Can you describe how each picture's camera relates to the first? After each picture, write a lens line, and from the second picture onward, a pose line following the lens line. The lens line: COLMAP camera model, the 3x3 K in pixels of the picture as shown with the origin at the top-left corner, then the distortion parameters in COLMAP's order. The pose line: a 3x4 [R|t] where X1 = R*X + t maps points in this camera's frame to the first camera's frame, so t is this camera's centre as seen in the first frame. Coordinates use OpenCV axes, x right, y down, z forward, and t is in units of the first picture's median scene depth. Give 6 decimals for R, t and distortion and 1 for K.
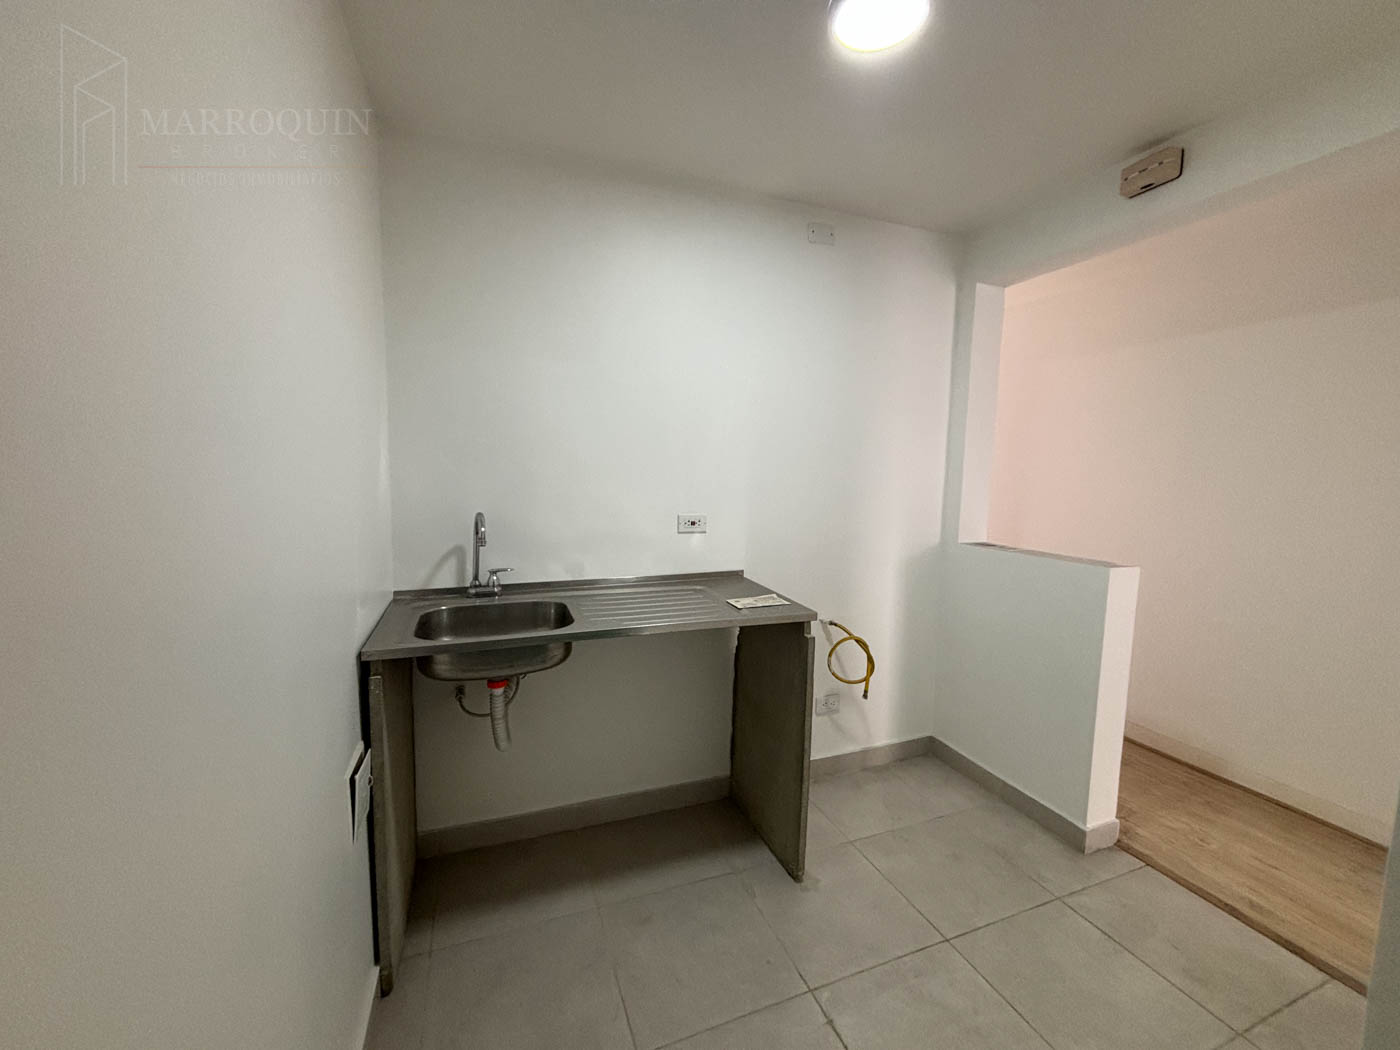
lens RADIAL K [[564.7, 0, 696.3], [0, 564.7, 527.7], [0, 0, 1]] dist [-0.000166, 0.000508]
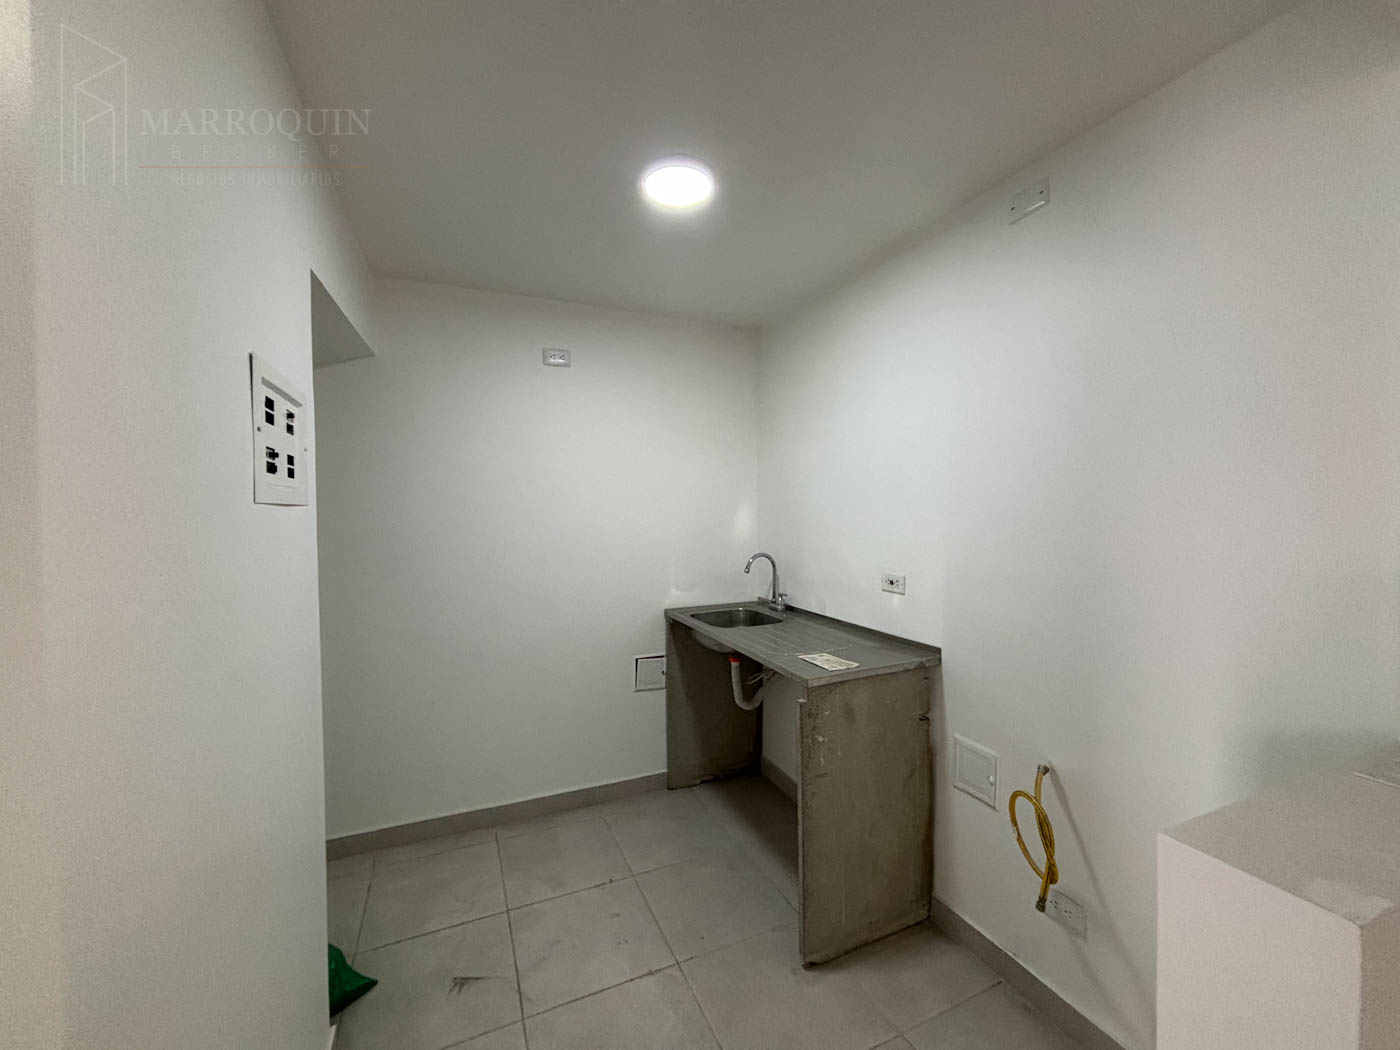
lens RADIAL K [[564.7, 0, 696.3], [0, 564.7, 527.7], [0, 0, 1]] dist [-0.000166, 0.000508]
pose [[0.043428, 0.023801, -0.998773, 1.042925], [-0.092027, 0.995561, 0.019723, -0.098948], [0.994809, 0.091058, 0.045425, 0.677243]]
